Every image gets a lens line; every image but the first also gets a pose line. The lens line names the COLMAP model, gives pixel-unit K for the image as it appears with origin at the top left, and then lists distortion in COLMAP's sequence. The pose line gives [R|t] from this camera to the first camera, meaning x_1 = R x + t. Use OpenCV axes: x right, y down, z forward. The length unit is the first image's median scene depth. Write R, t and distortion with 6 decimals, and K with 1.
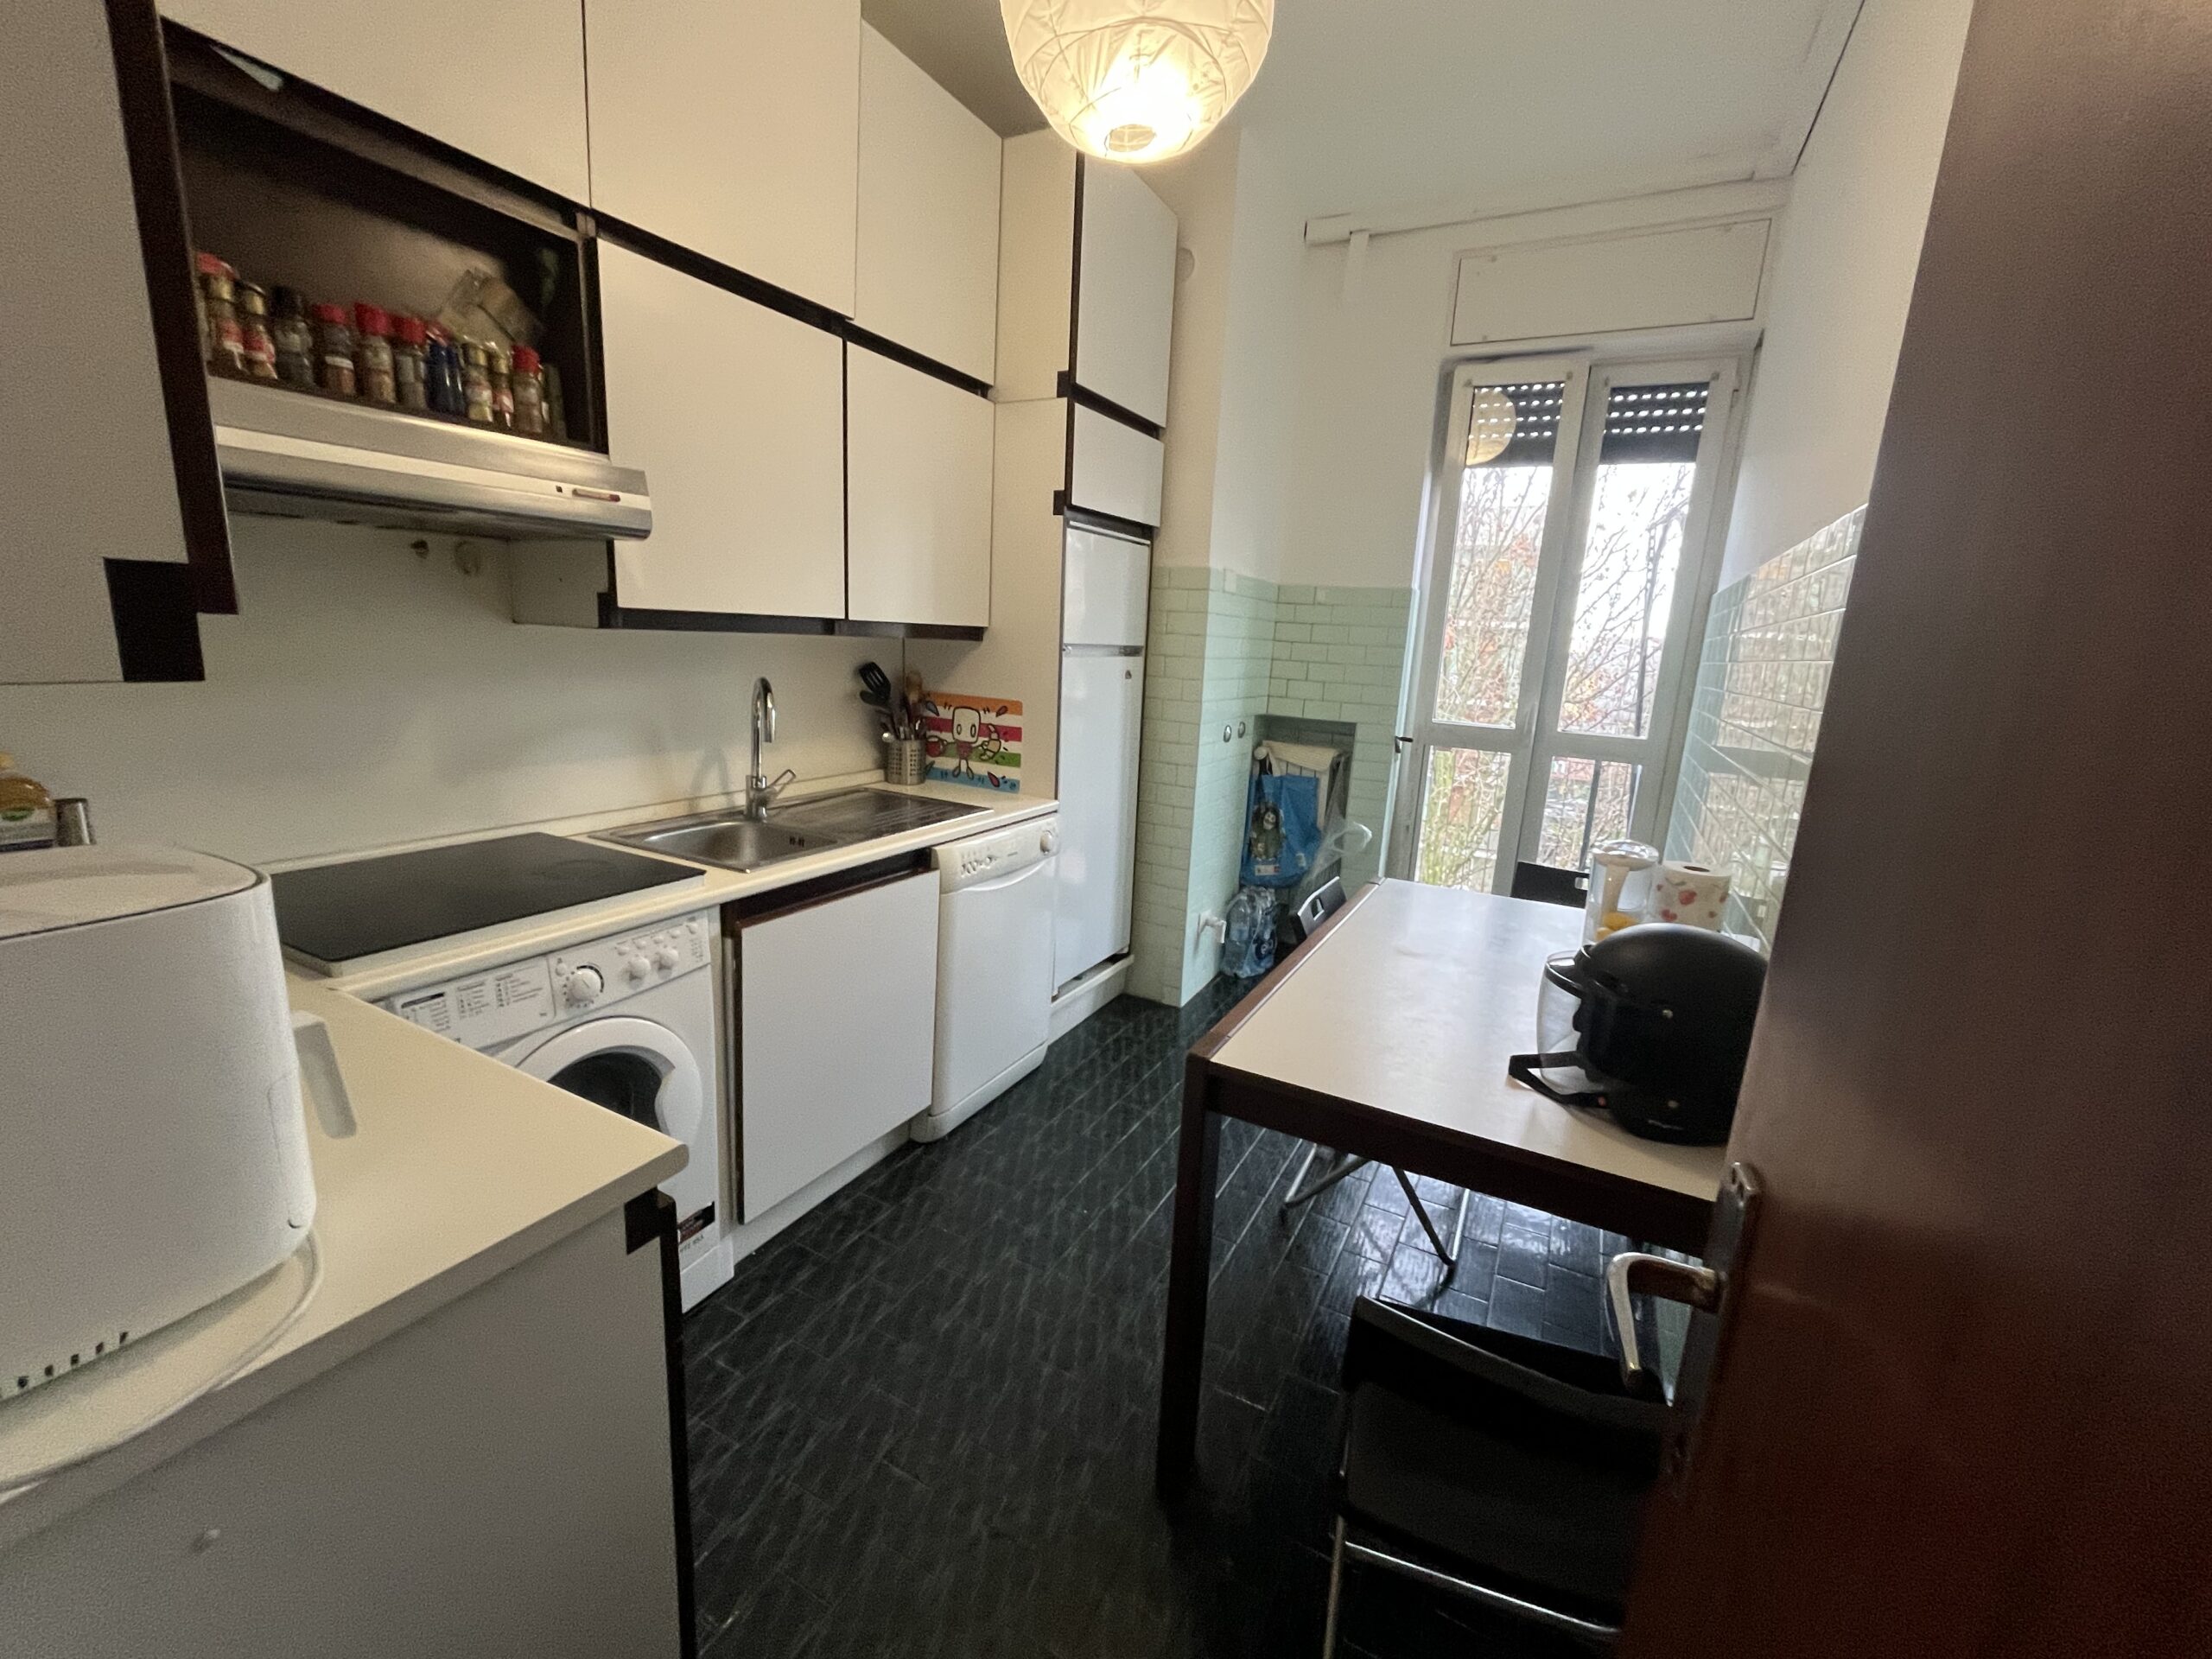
lens RADIAL K [[917.9, 0, 1106.7], [0, 917.9, 827.3], [0, 0, 1]] dist [-0.003716, -0.000719]
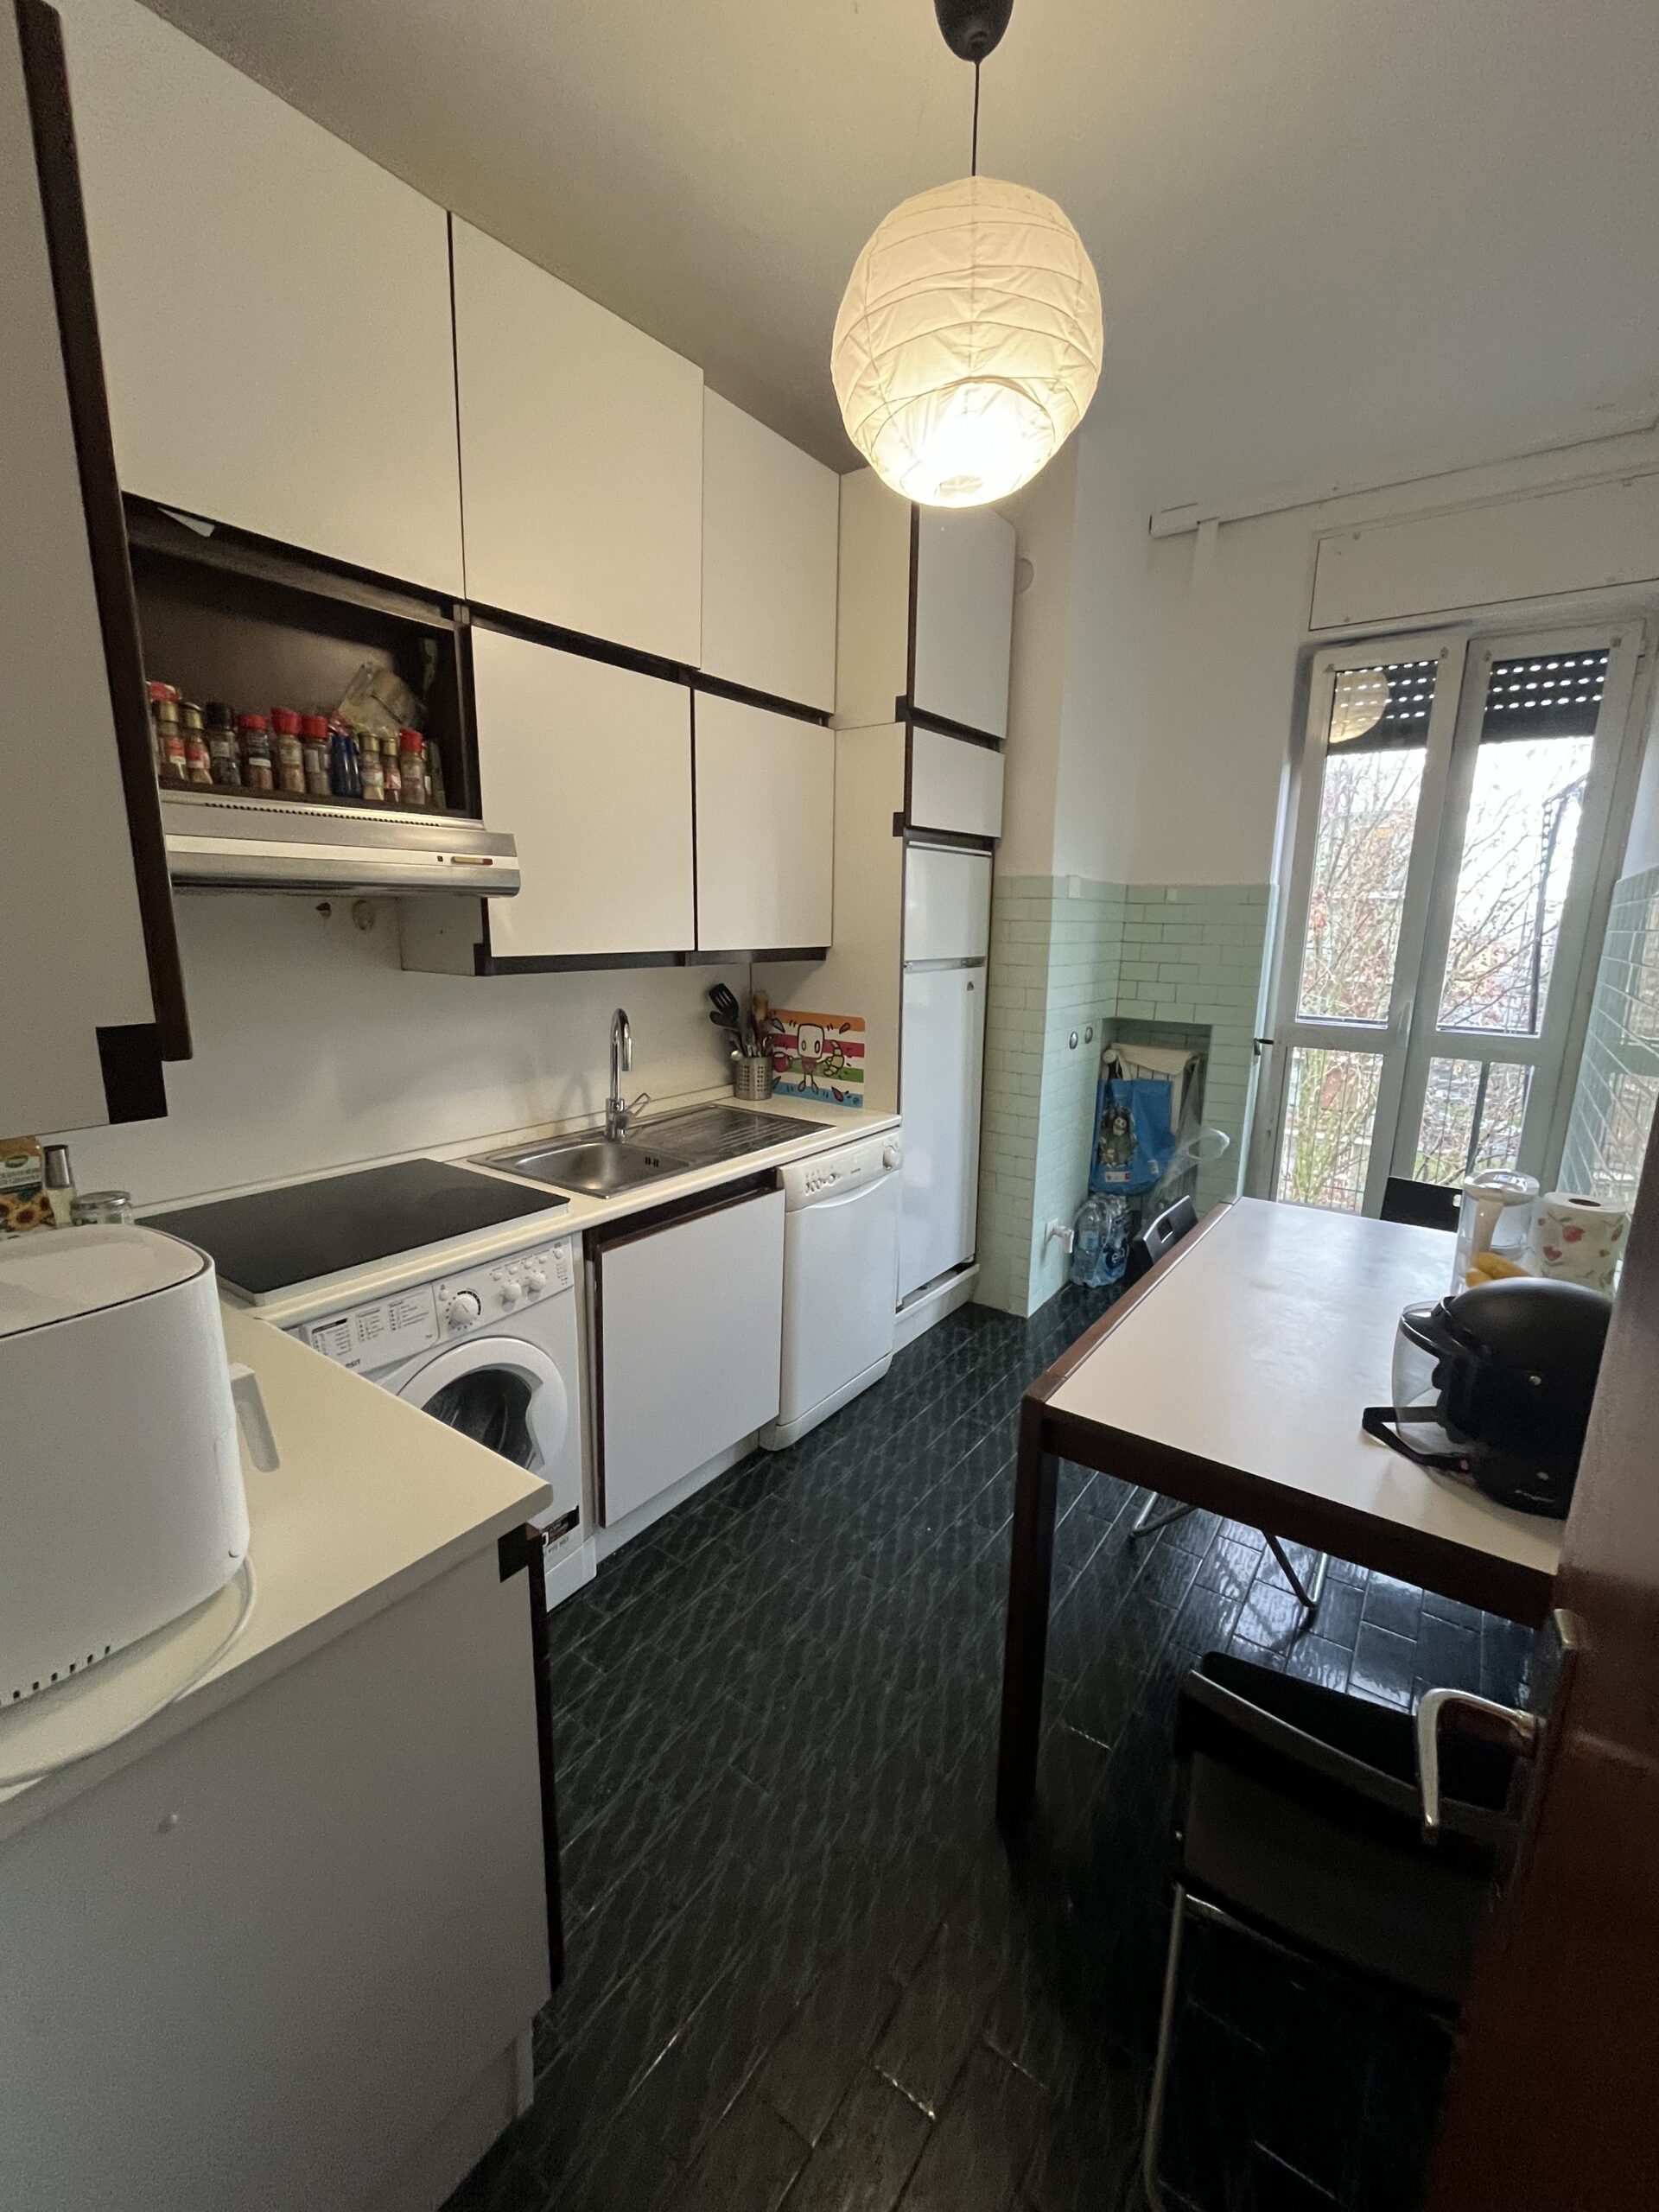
lens RADIAL K [[917.9, 0, 827.6], [0, 917.9, 1107.9], [0, 0, 1]] dist [-0.003716, -0.000719]
pose [[0.990012, -0.008713, -0.140714, 0.009822], [0.007876, 0.999948, -0.006503, -0.030616], [0.140764, 0.005330, 0.990029, -0.015293]]
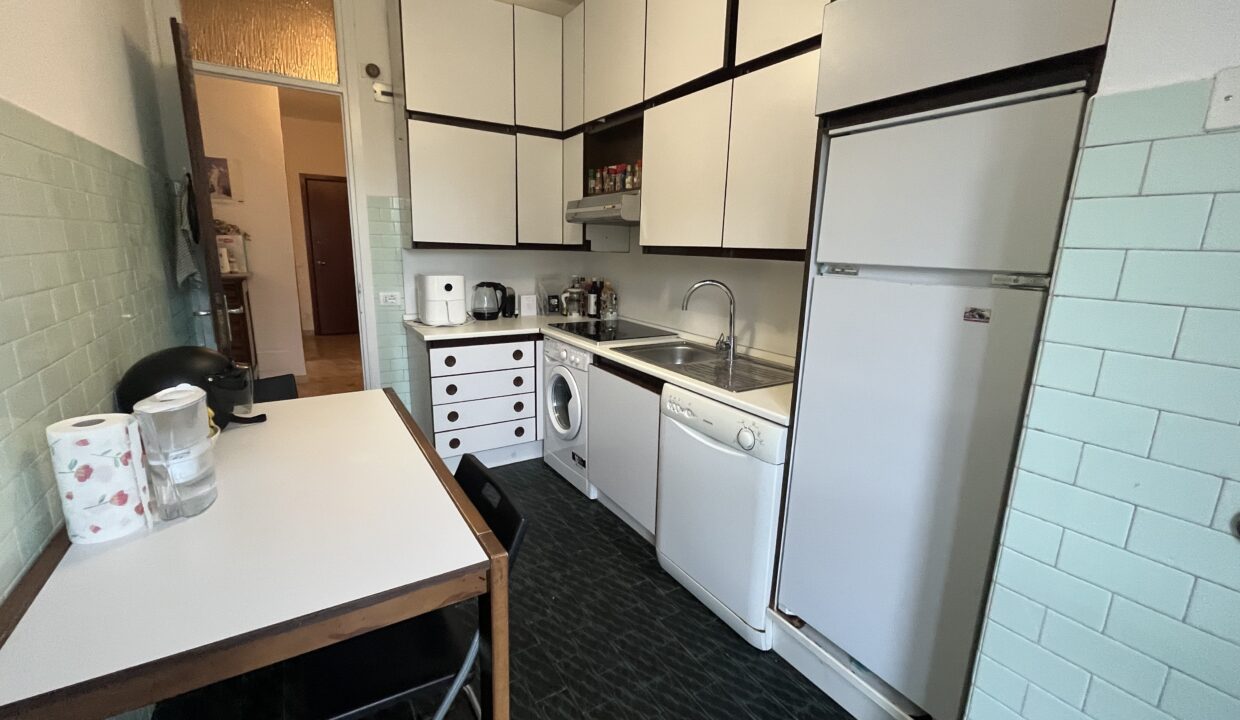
lens RADIAL K [[514.5, 0, 620.0], [0, 514.5, 360.0], [0, 0, 1]] dist [0.001429, 0.000074]
pose [[-0.491625, 0.121500, -0.862289, 0.506786], [-0.234354, 0.935225, 0.265391, -0.190619], [0.838679, 0.332554, -0.431306, 1.045390]]
